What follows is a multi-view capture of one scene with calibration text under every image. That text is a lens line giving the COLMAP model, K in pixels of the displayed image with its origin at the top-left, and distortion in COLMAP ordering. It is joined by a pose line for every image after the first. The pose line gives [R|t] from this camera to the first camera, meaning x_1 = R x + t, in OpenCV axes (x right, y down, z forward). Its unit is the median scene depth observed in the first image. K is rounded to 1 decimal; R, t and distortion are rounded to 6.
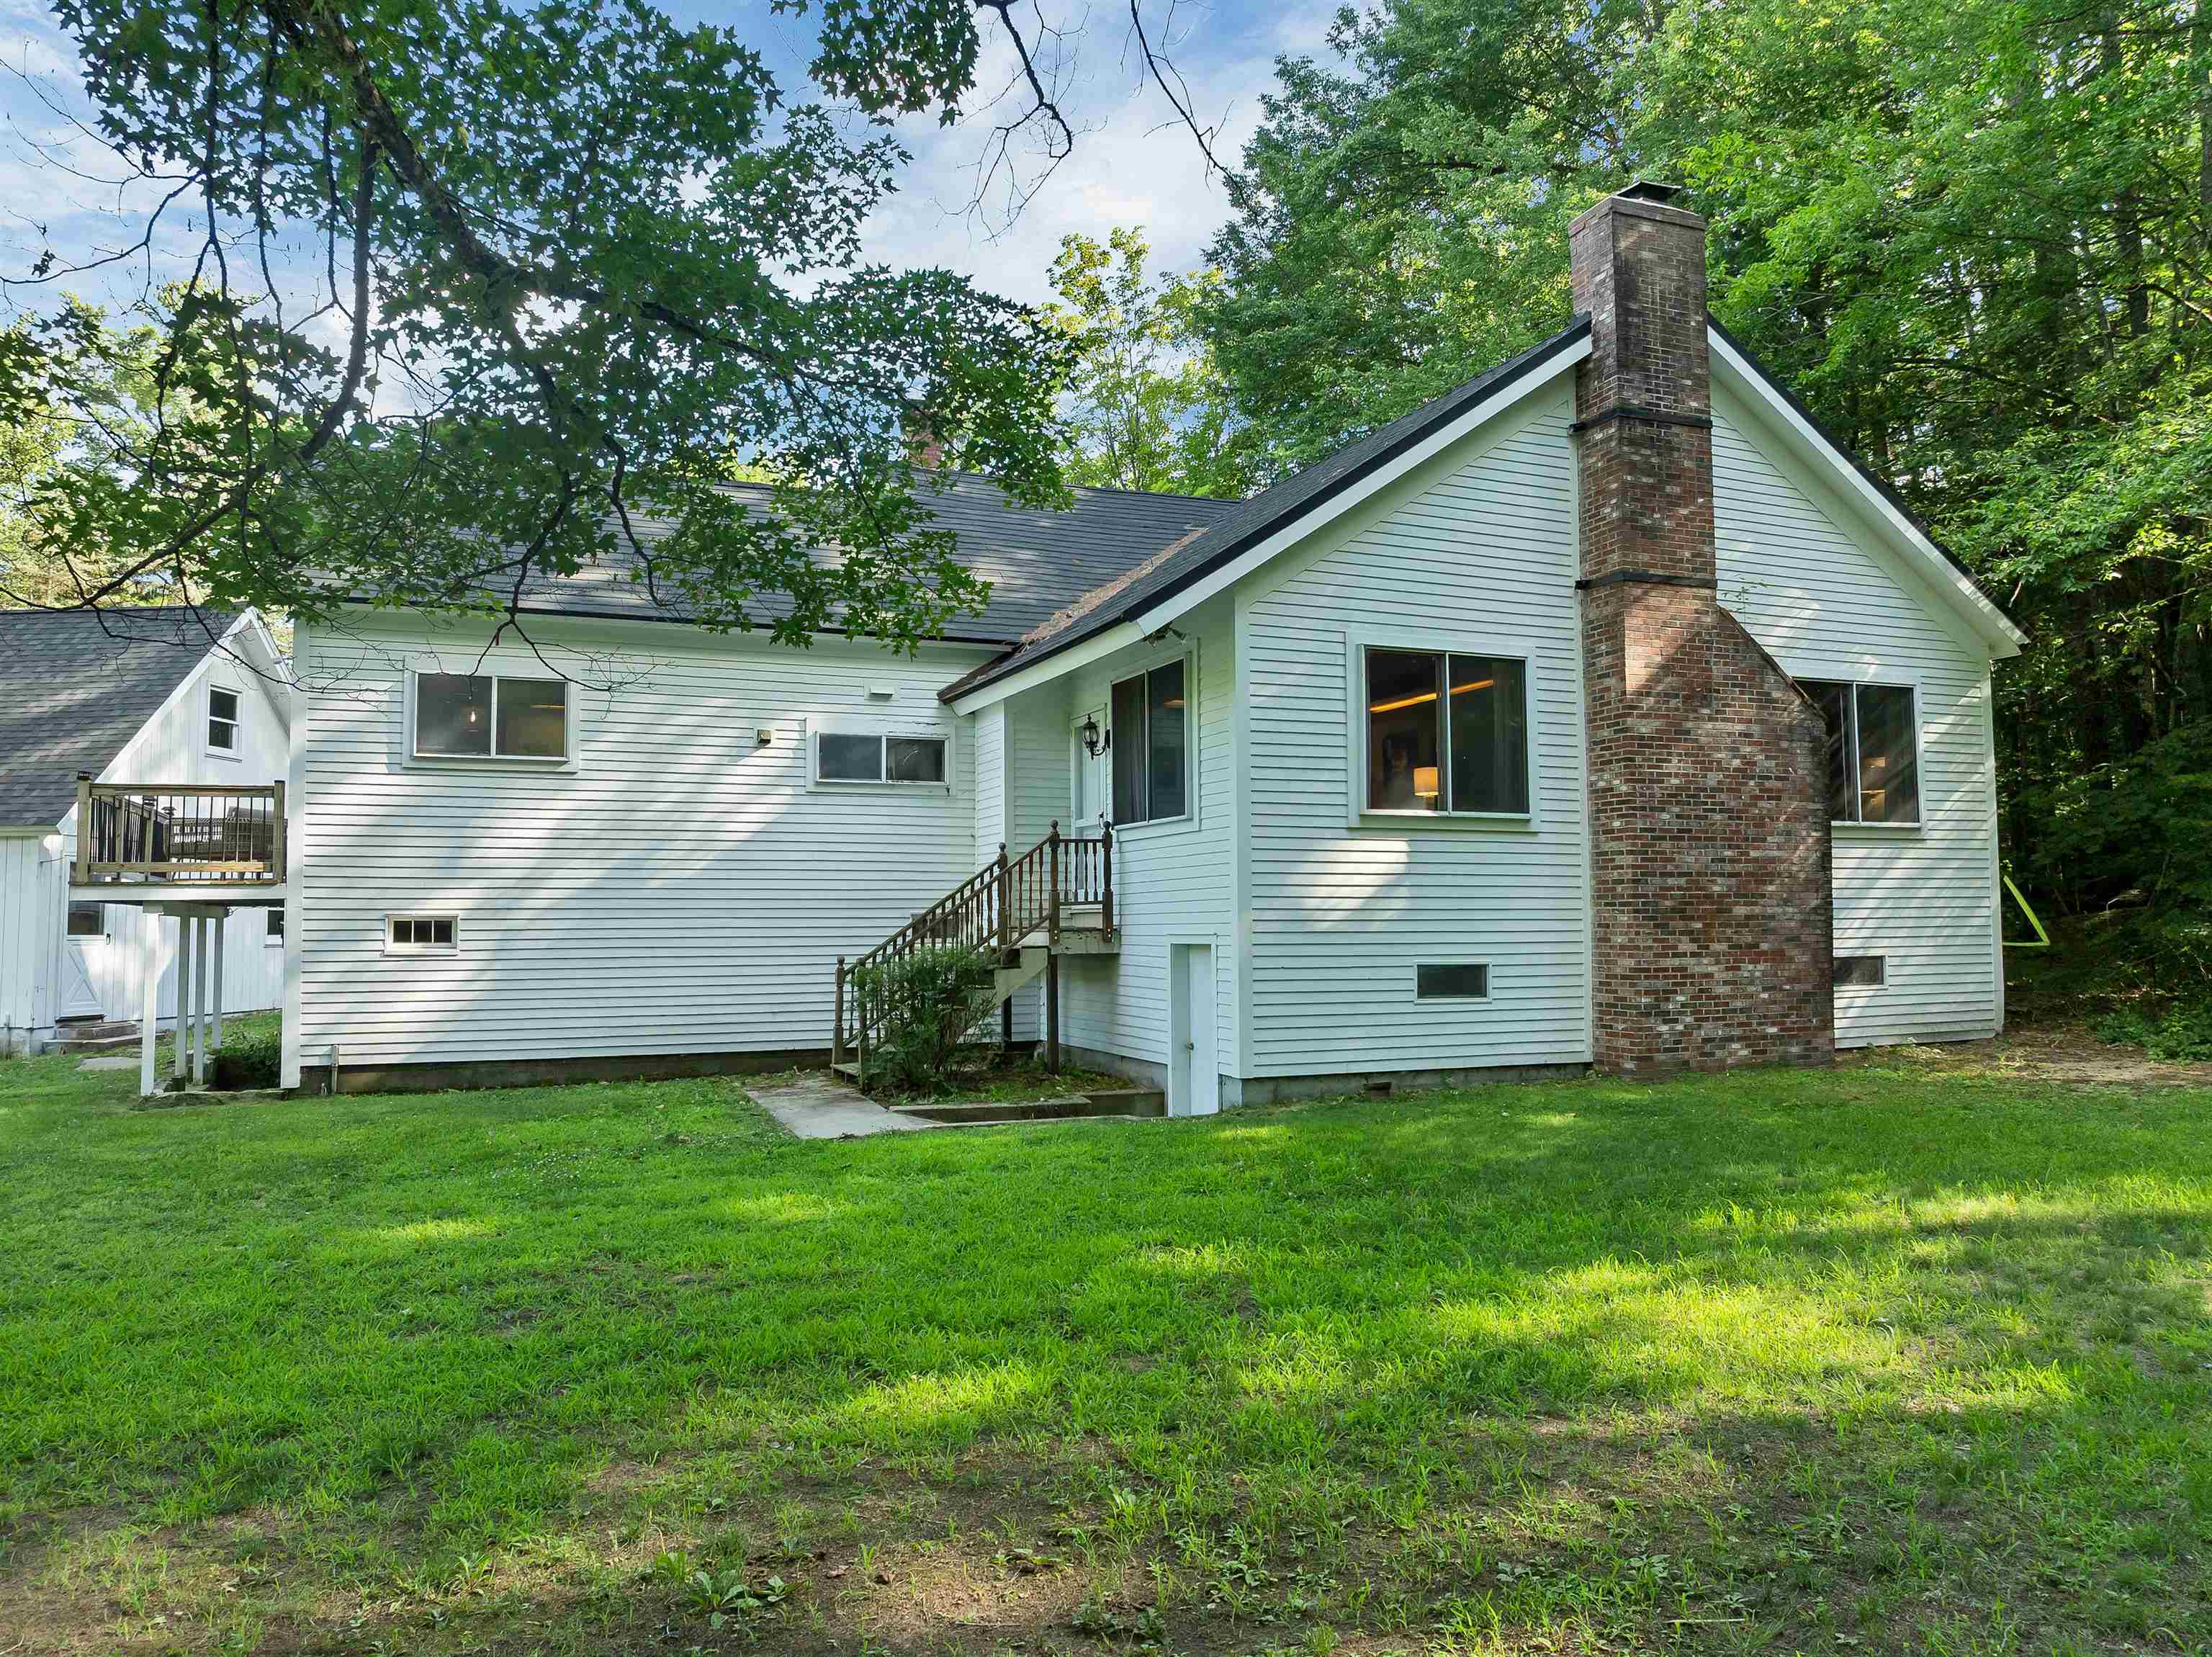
lens RADIAL K [[1598.1, 0, 1115.6], [0, 1598.1, 839.6], [0, 0, 1]] dist [-0.053825, 0.030157]
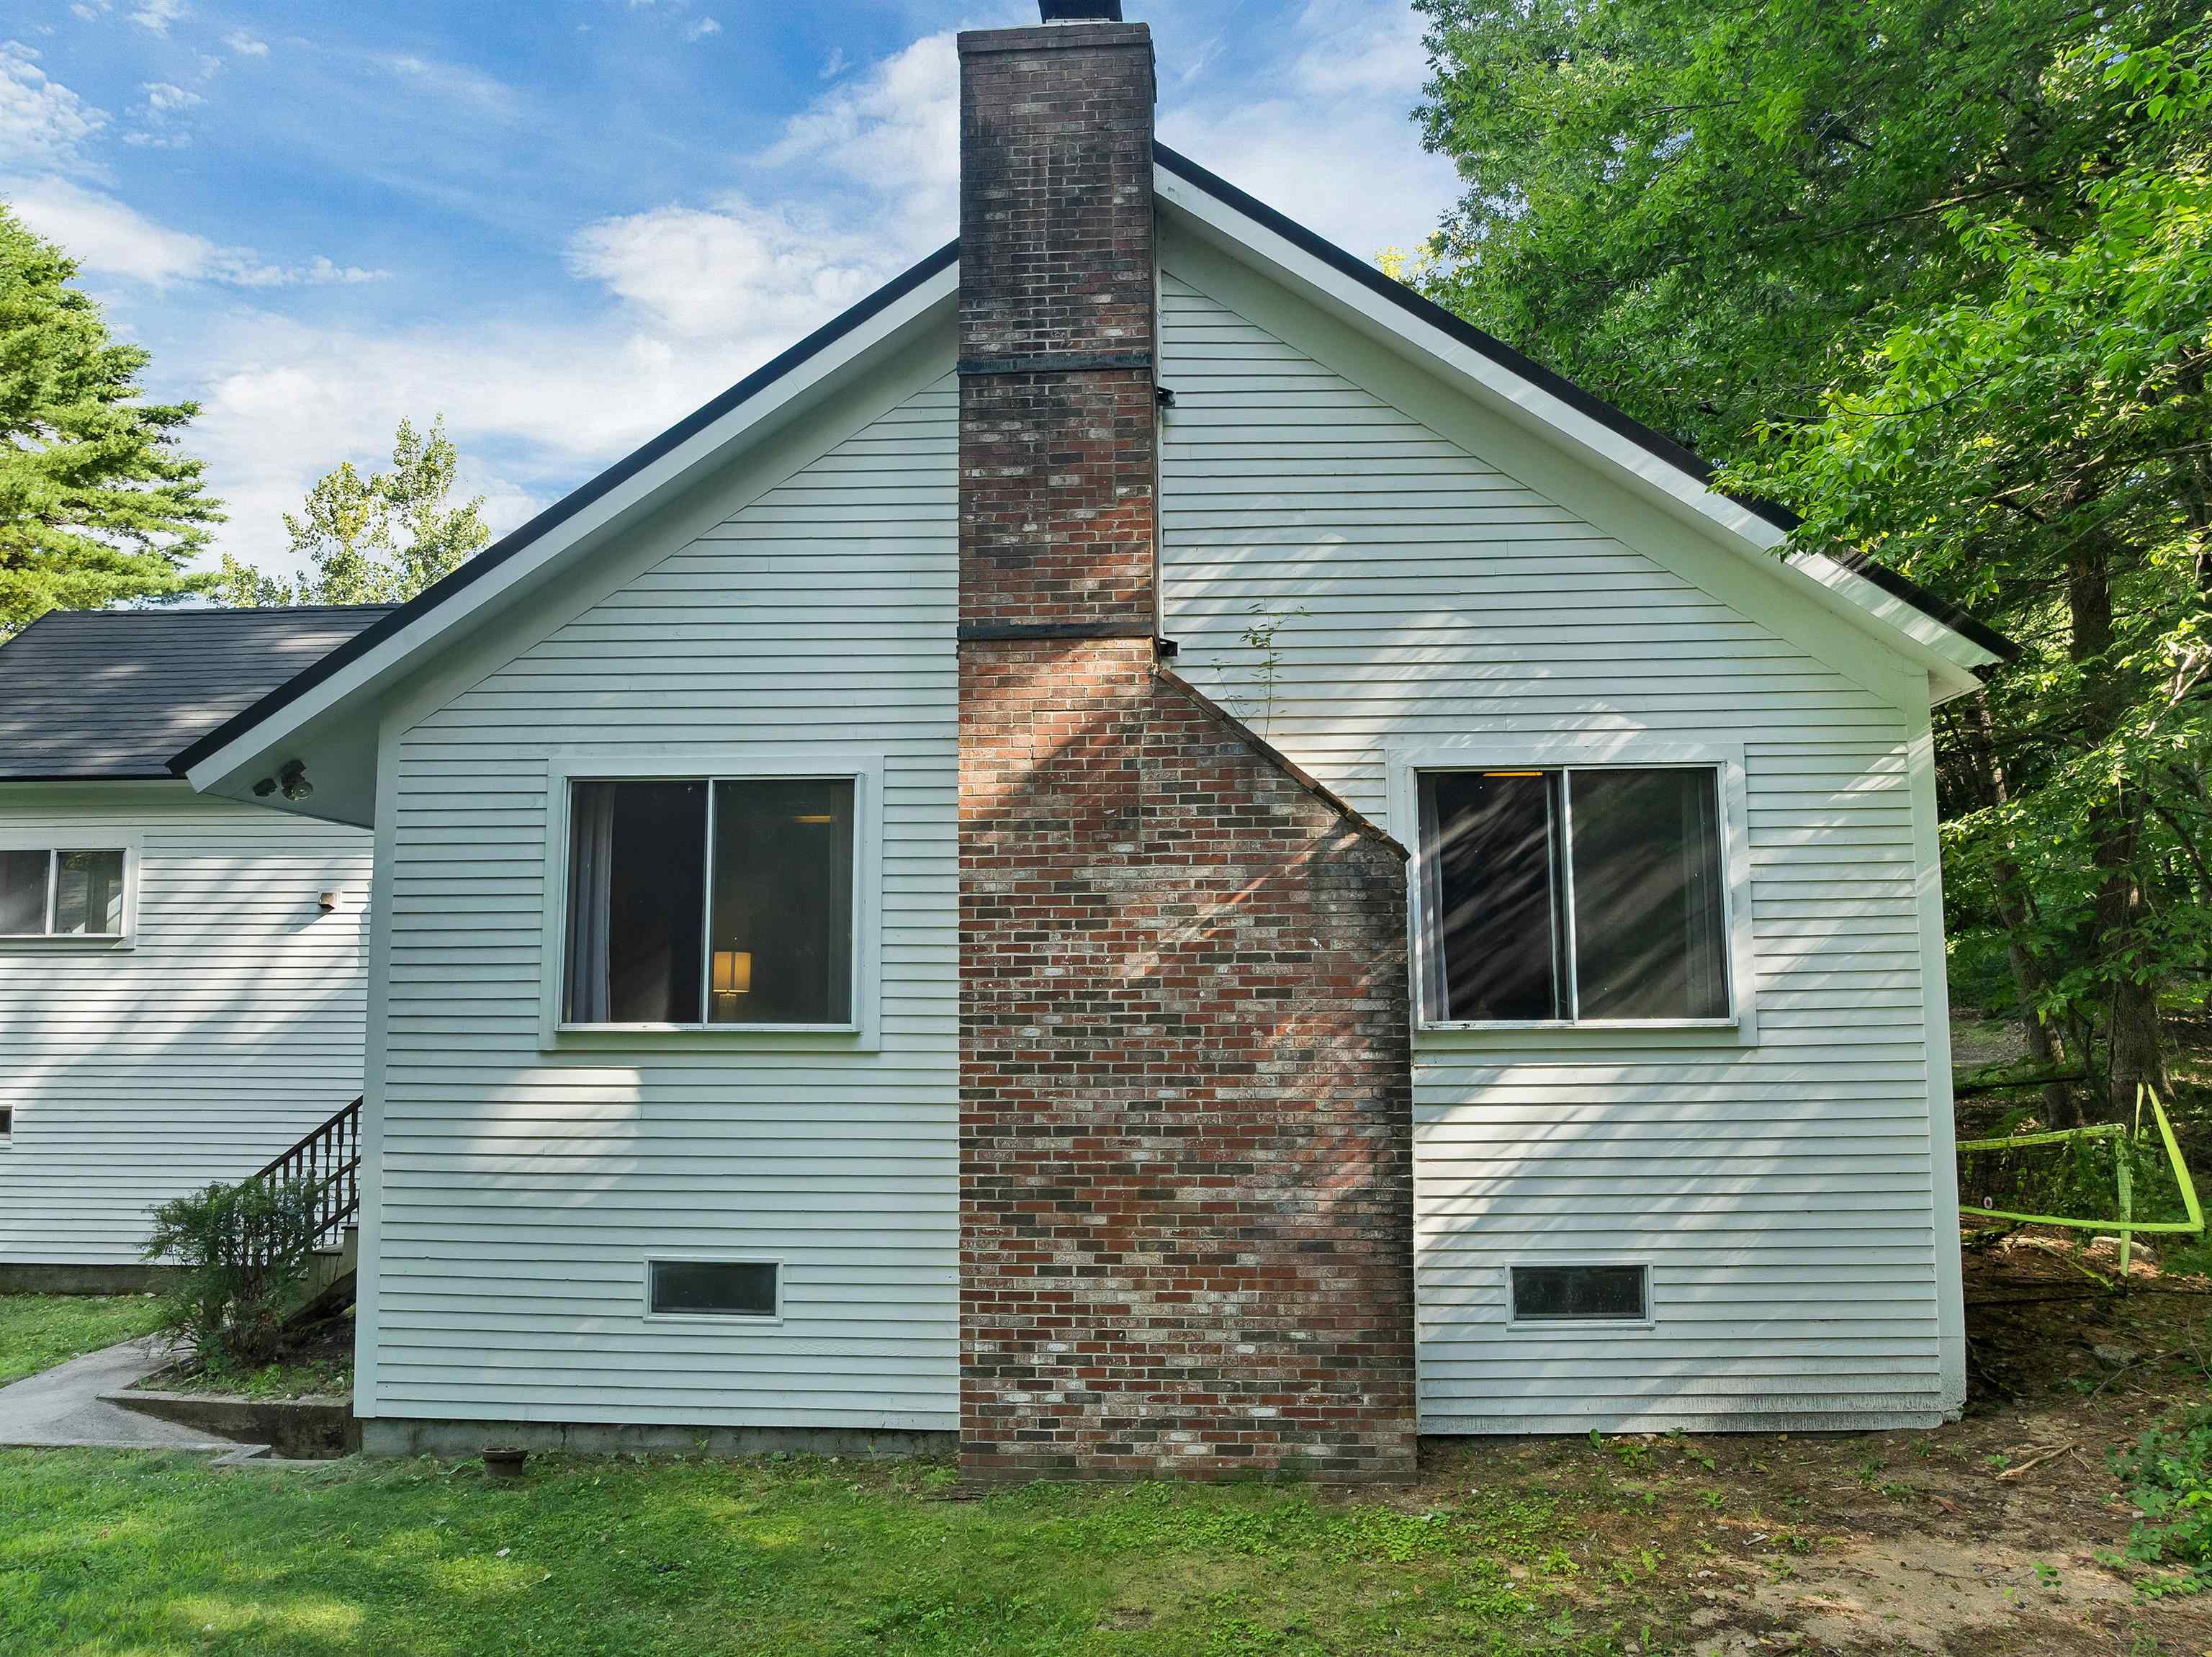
lens RADIAL K [[1598.1, 0, 1114.8], [0, 1598.1, 827.4], [0, 0, 1]] dist [-0.053825, 0.030157]
pose [[0.901656, -0.042420, -0.430369, 0.623754], [0.022231, 0.998408, -0.051834, -0.058240], [0.431883, 0.037169, 0.901163, 0.471213]]
